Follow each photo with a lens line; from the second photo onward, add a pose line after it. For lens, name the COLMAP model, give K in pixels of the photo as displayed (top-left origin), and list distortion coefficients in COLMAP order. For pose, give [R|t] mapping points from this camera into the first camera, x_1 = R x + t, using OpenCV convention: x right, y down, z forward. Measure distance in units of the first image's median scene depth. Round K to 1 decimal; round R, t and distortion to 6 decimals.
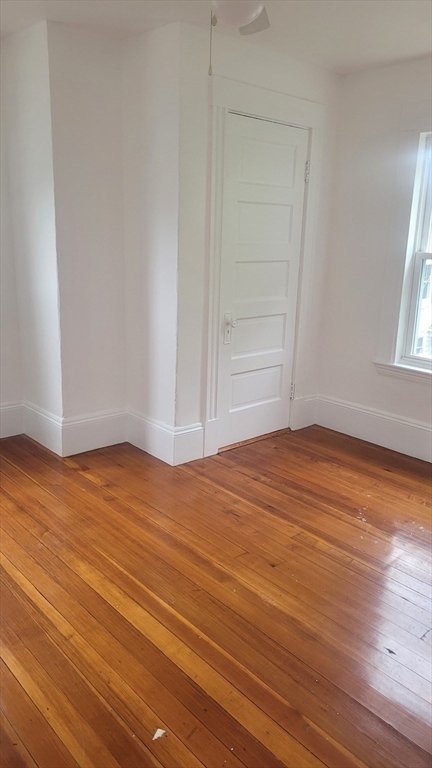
lens RADIAL K [[577.7, 0, 216.5], [0, 577.7, 383.6], [0, 0, 1]] dist [0.001417, -0.002588]
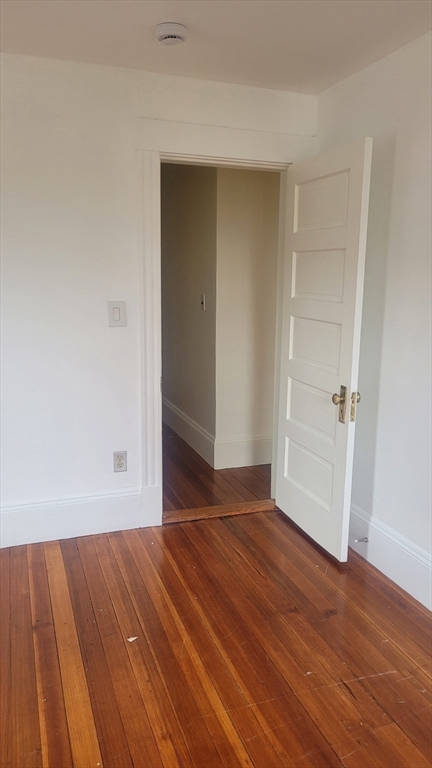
lens RADIAL K [[577.7, 0, 216.2], [0, 577.7, 384.1], [0, 0, 1]] dist [0.001417, -0.002588]
pose [[-0.925876, -0.116859, 0.359303, -0.645691], [0.056435, 0.897526, 0.437335, -0.495974], [-0.373590, 0.425196, -0.824402, 1.623872]]
